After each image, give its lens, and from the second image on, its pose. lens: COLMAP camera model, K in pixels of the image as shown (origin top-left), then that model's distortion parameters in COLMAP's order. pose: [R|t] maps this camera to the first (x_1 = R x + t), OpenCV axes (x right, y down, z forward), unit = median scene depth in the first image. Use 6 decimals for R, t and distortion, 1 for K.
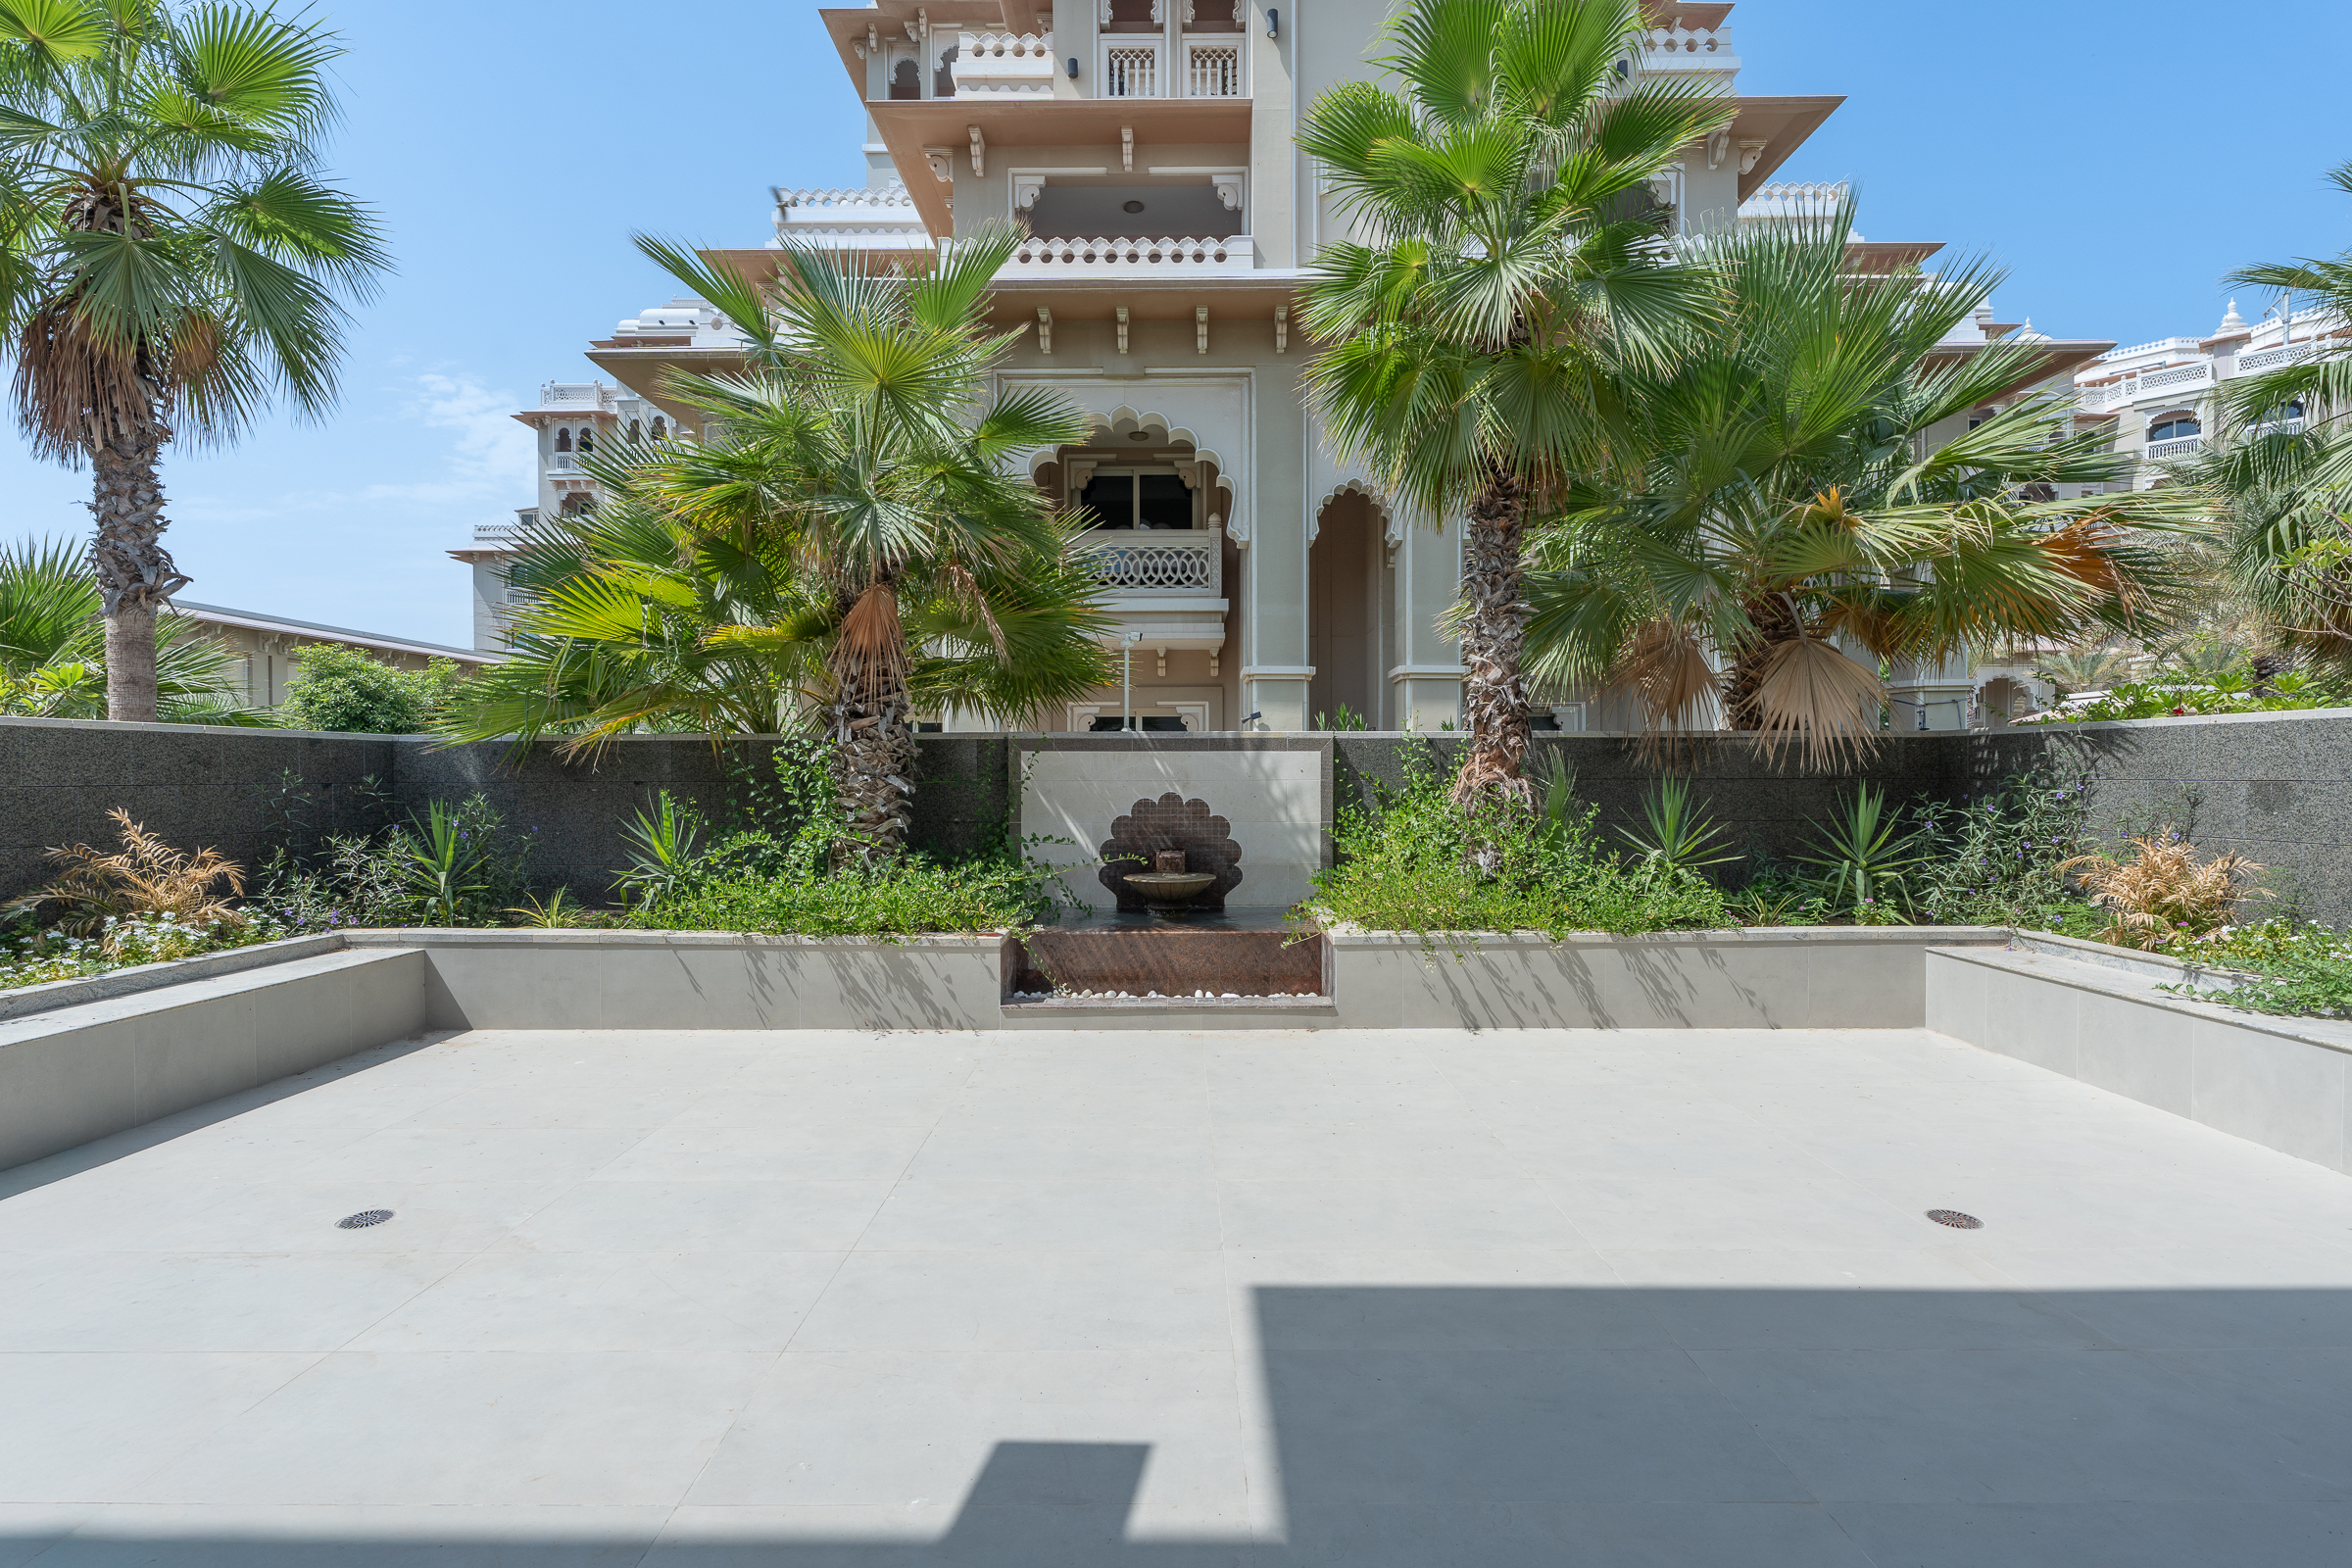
lens RADIAL K [[1076.4, 0, 1169.8], [0, 1076.4, 811.1], [0, 0, 1]] dist [-0.002503, -0.000312]
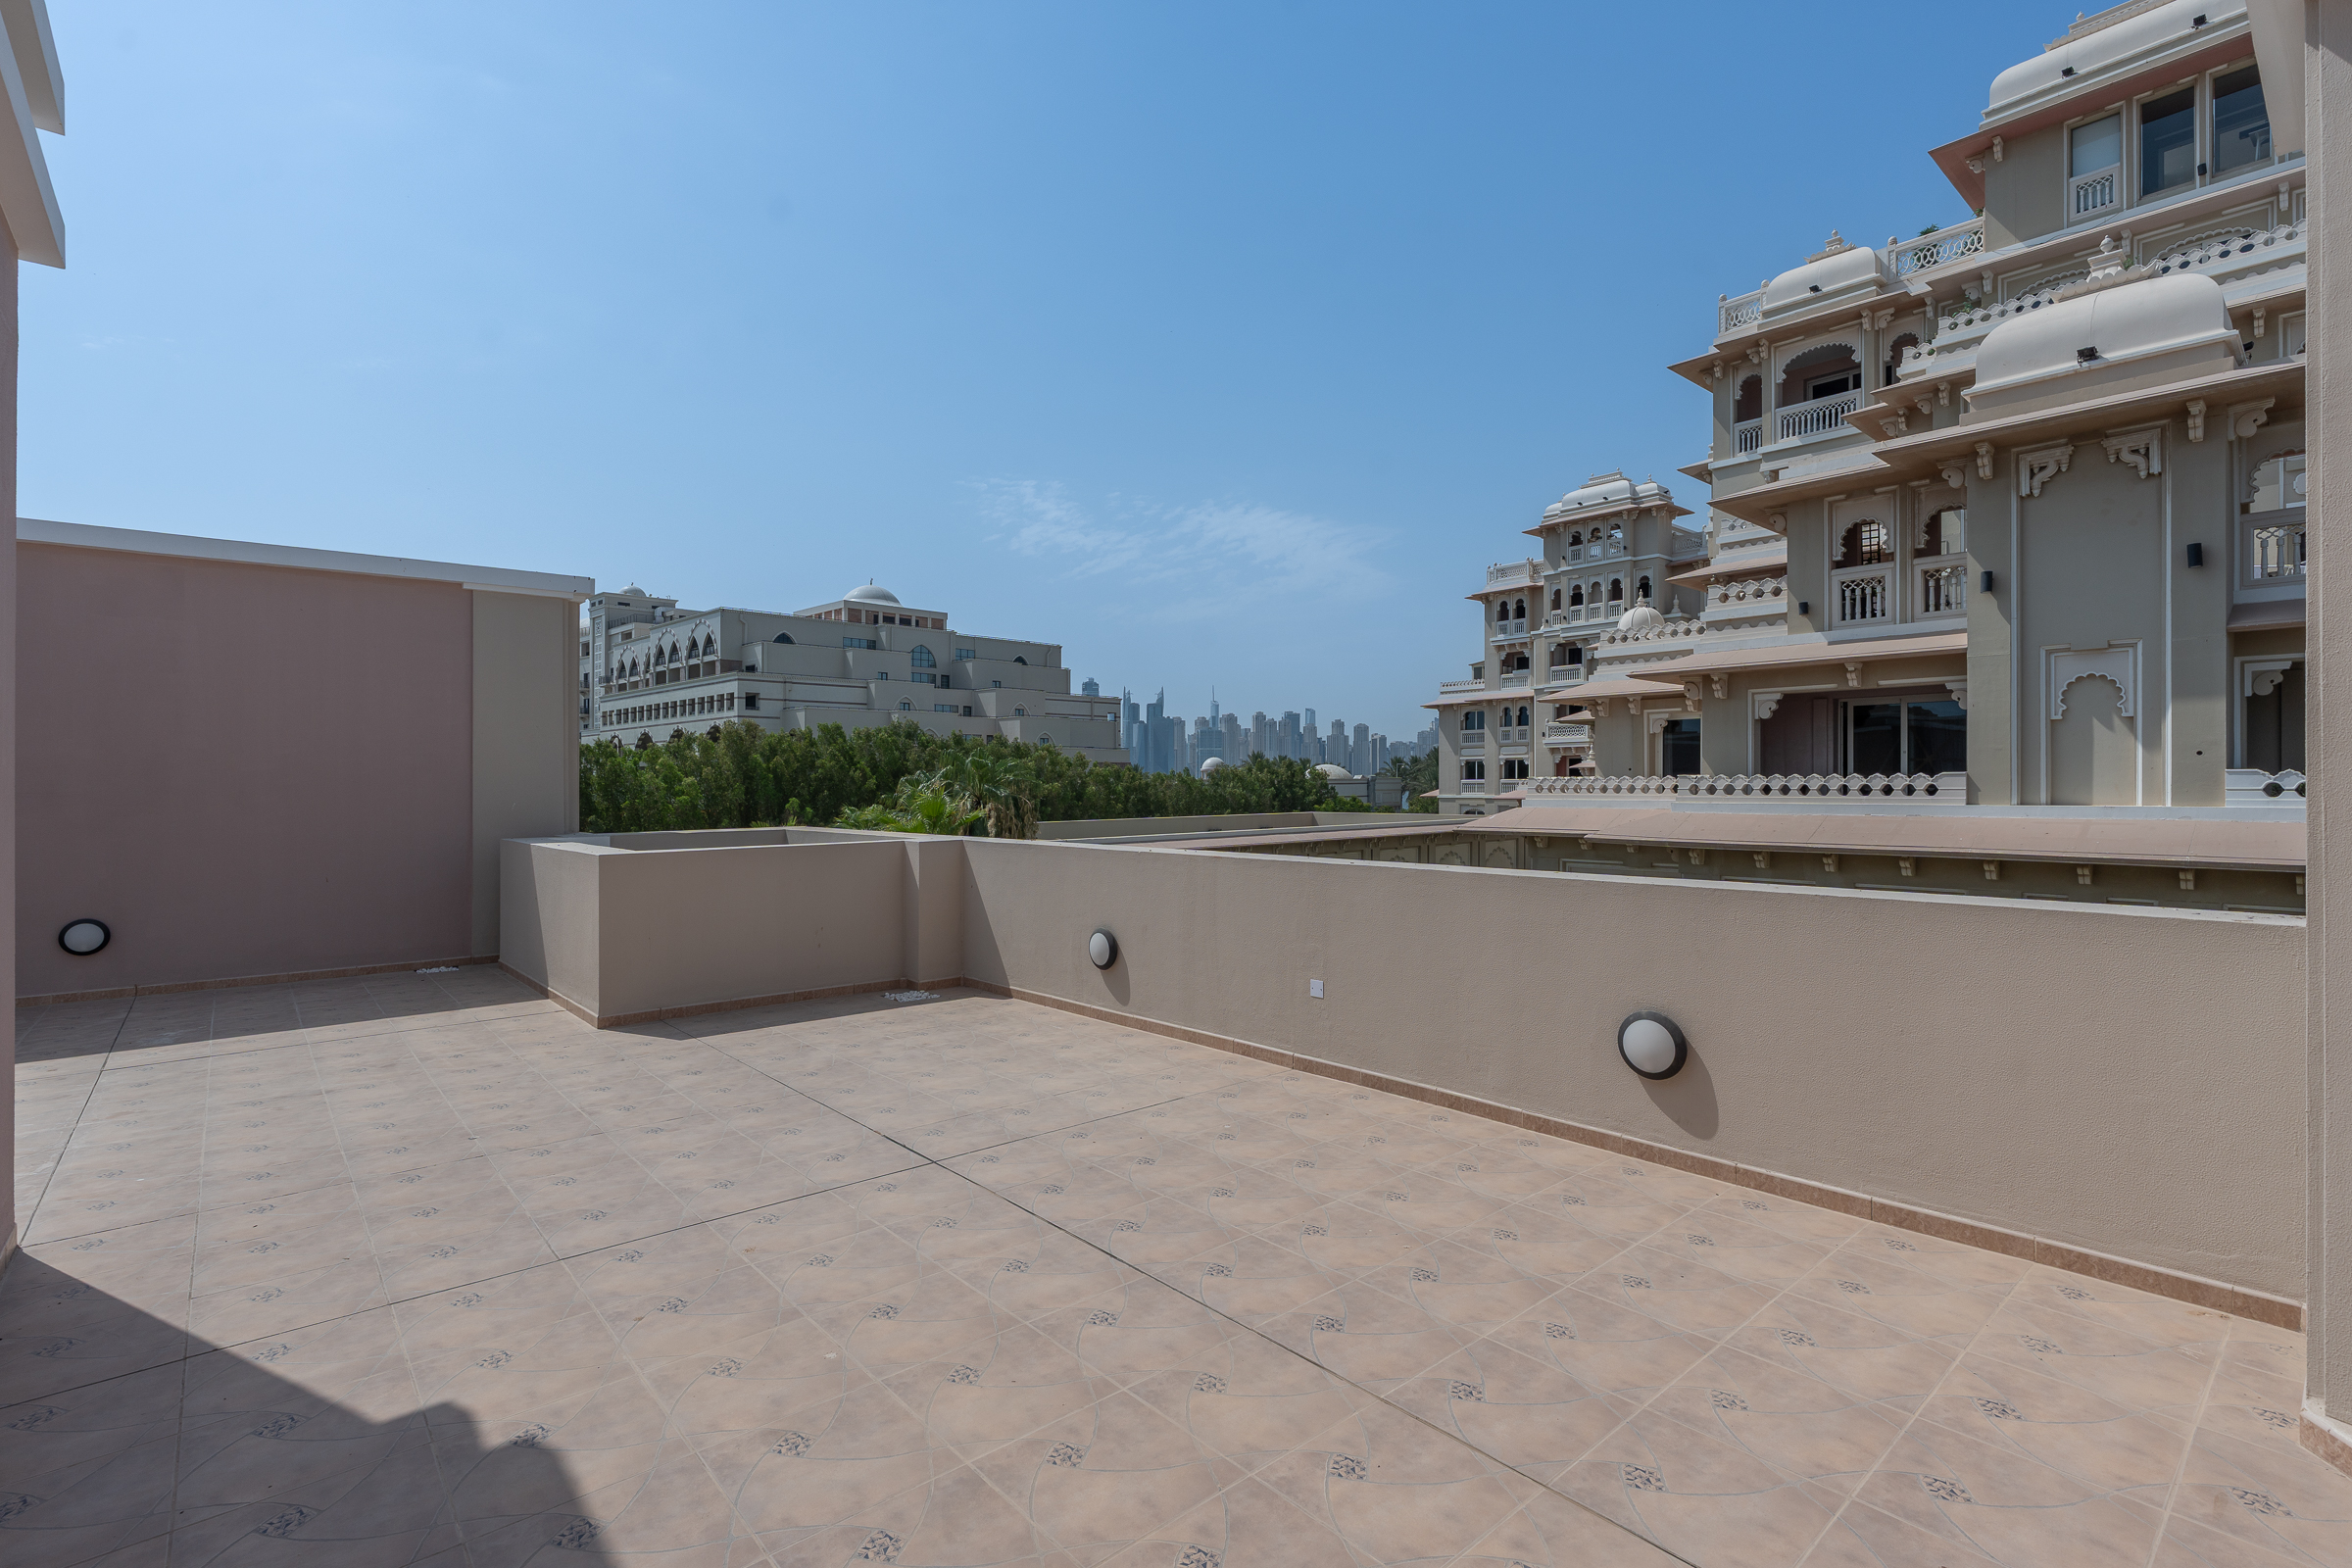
lens RADIAL K [[1106.2, 0, 1166.6], [0, 1106.2, 757.7], [0, 0, 1]] dist [0.000846, 0.001661]
pose [[0.668086, -0.004673, -0.744070, 0.322715], [-0.013124, 0.999751, -0.018063, -0.440630], [0.743969, 0.021833, 0.667858, -0.330955]]
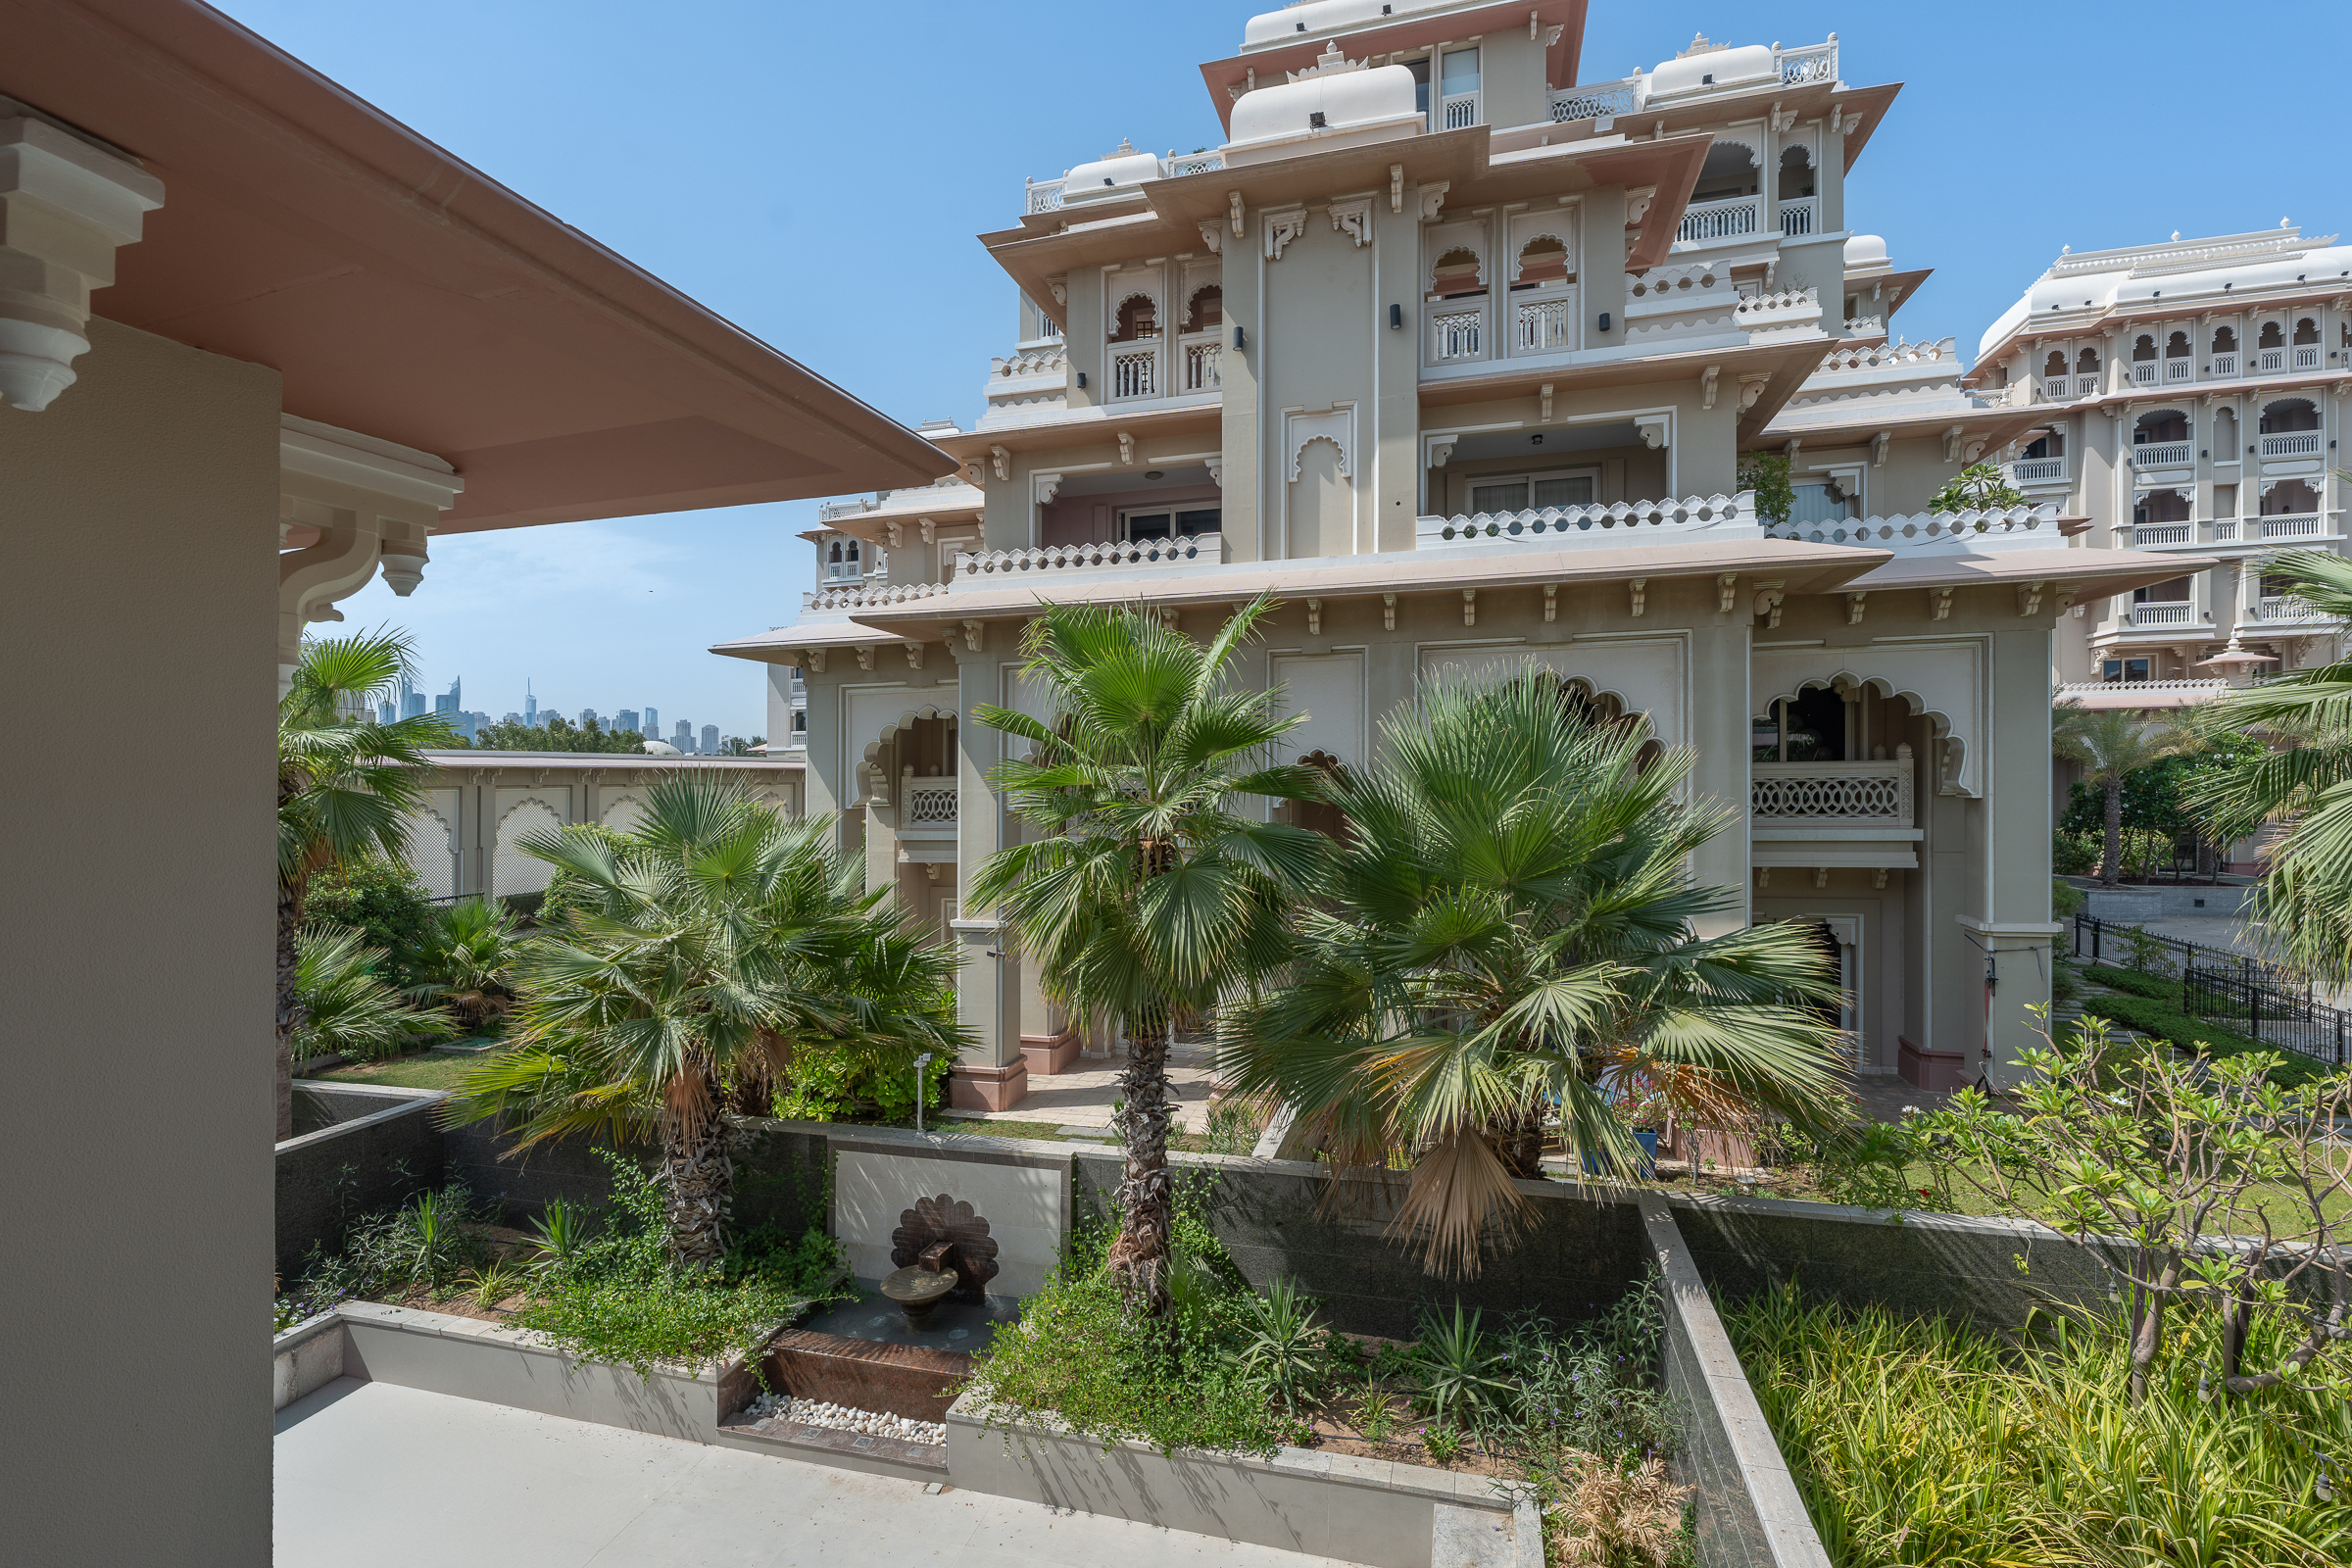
lens RADIAL K [[1078.5, 0, 1180.3], [0, 1078.5, 783.8], [0, 0, 1]] dist [-0.002685, 0.001146]
pose [[0.965887, 0.000009, -0.258966, 0.274618], [-0.005086, 0.999808, -0.018933, -0.219581], [0.258916, 0.019604, 0.965701, -0.057948]]
